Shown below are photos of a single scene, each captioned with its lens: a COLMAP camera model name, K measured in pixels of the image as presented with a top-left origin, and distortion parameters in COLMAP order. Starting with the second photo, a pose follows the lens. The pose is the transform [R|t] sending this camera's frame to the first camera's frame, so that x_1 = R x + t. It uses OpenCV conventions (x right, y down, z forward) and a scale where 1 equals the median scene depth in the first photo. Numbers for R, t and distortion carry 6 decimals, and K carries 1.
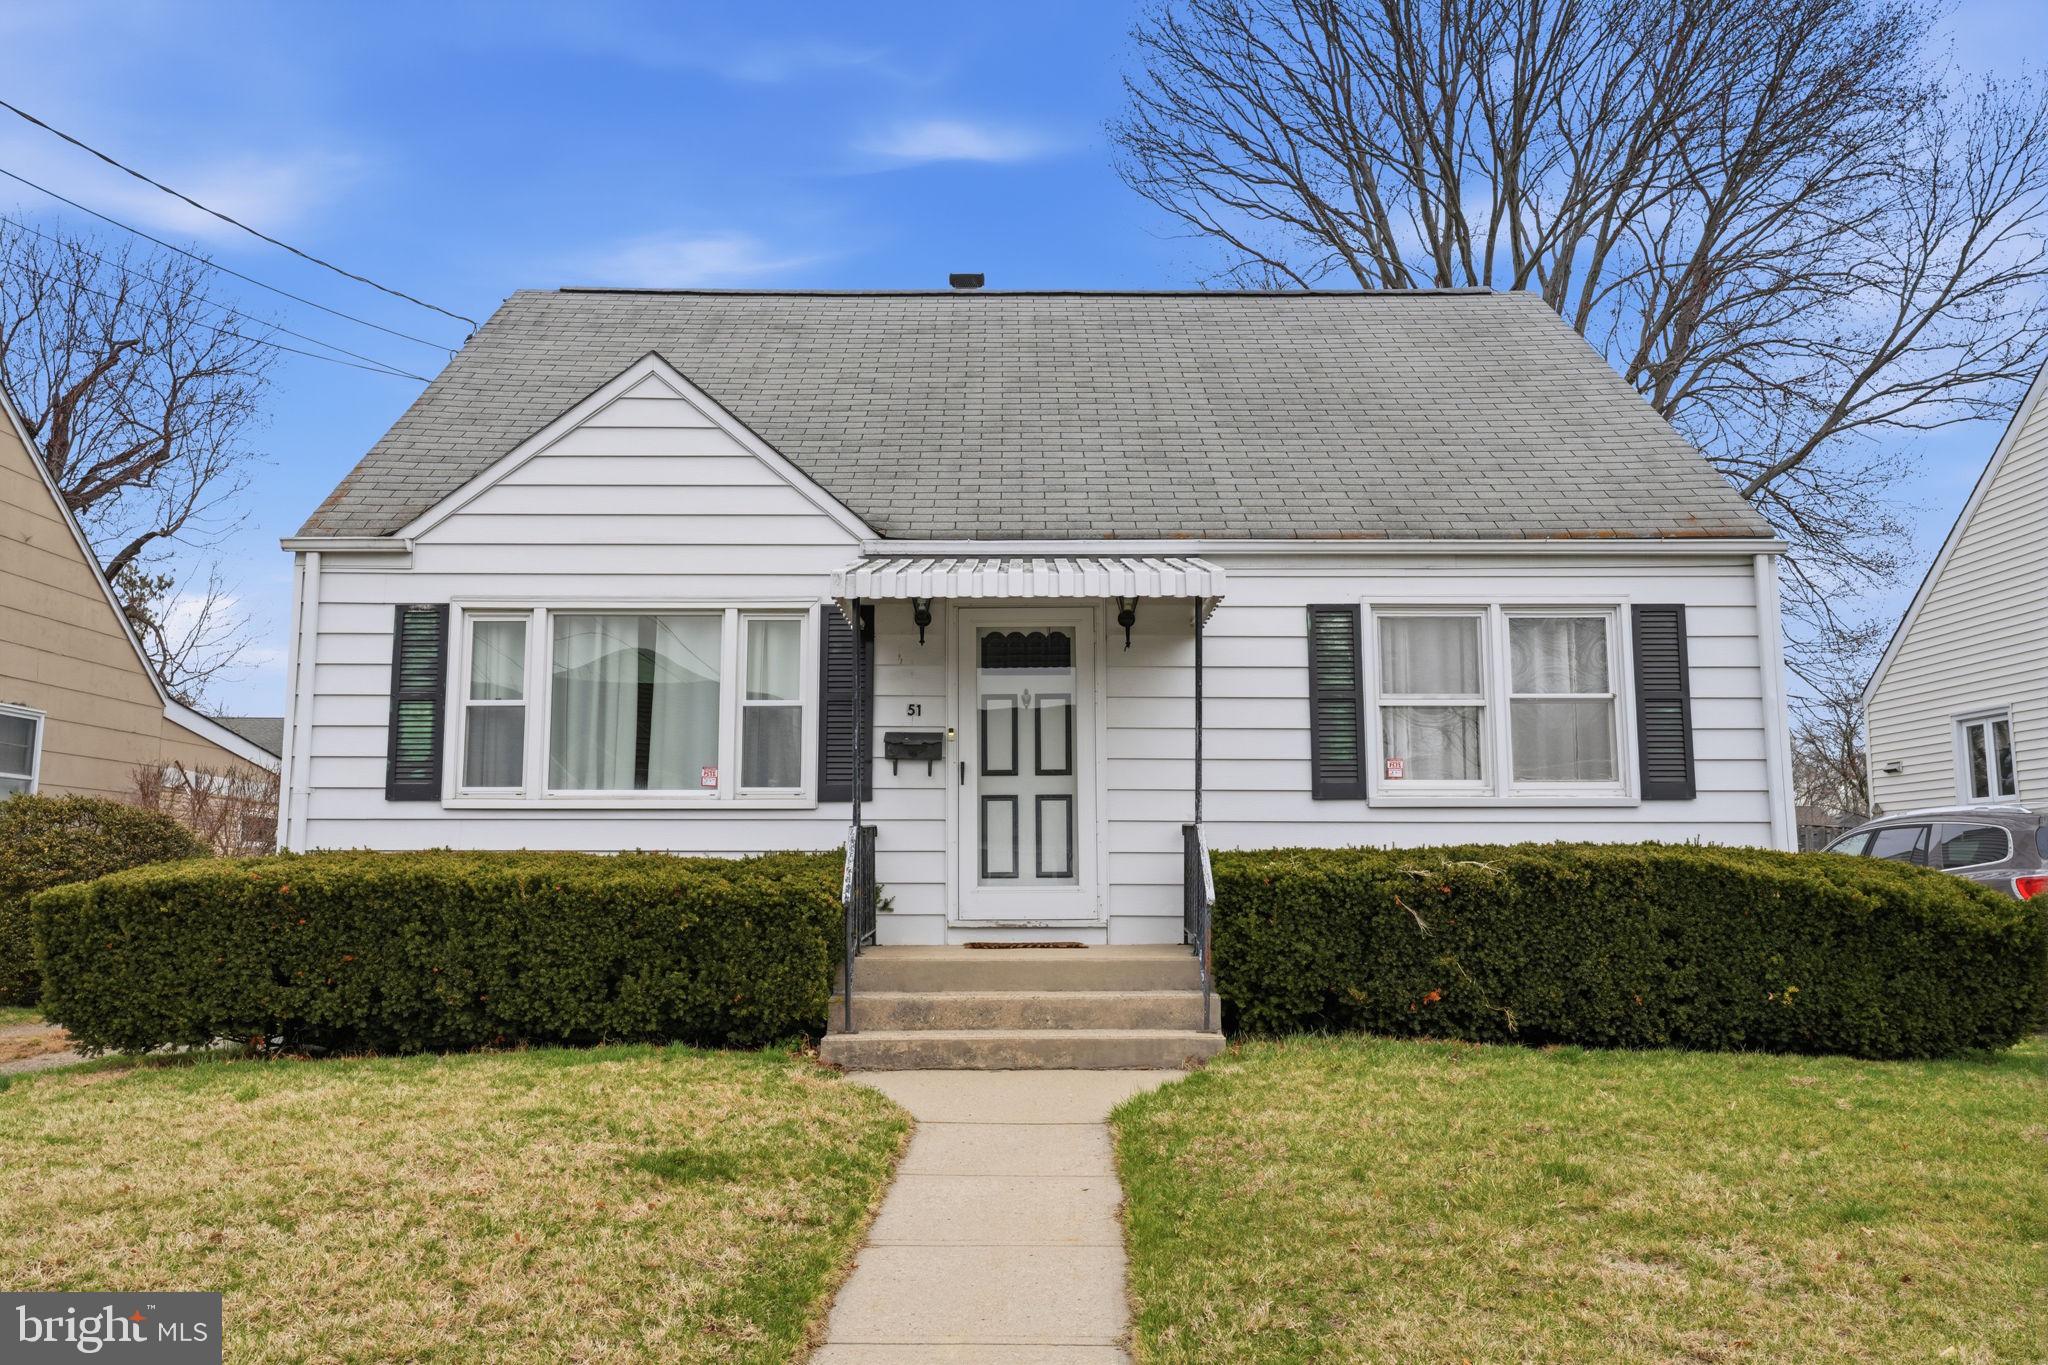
lens RADIAL K [[1568.7, 0, 1024.0], [0, 1568.7, 682.5], [0, 0, 1]] dist [-0.001445, 0.051399]
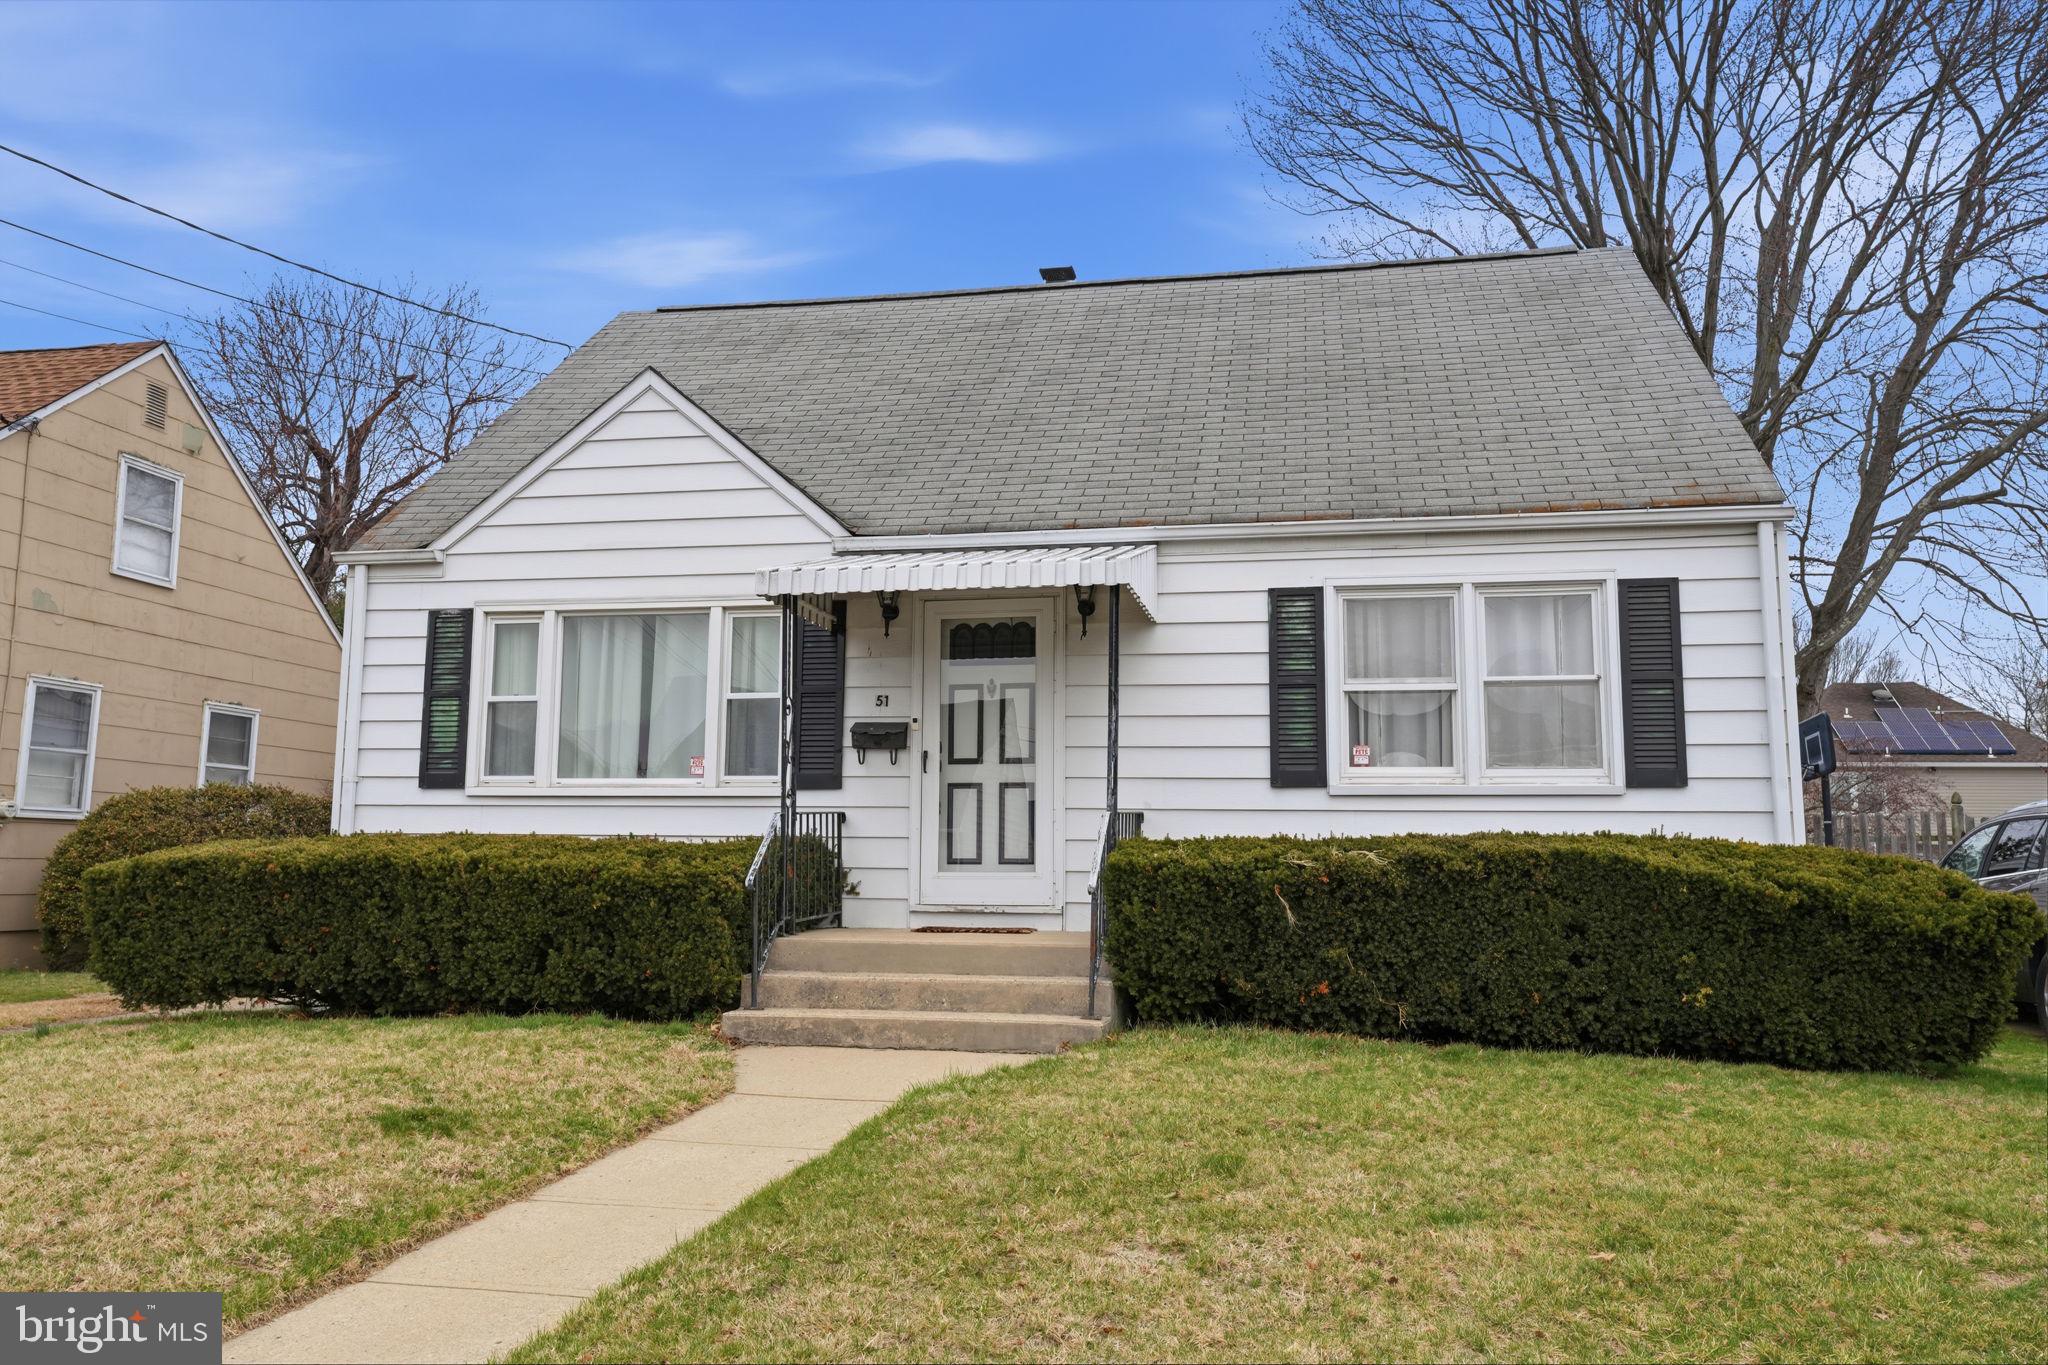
lens RADIAL K [[1568.7, 0, 1024.0], [0, 1568.7, 682.5], [0, 0, 1]] dist [-0.001445, 0.051399]
pose [[0.978850, -0.013761, -0.204114, 0.236465], [0.015218, 0.999869, 0.005571, 0.001143], [0.204011, -0.008559, 0.978931, 0.007675]]
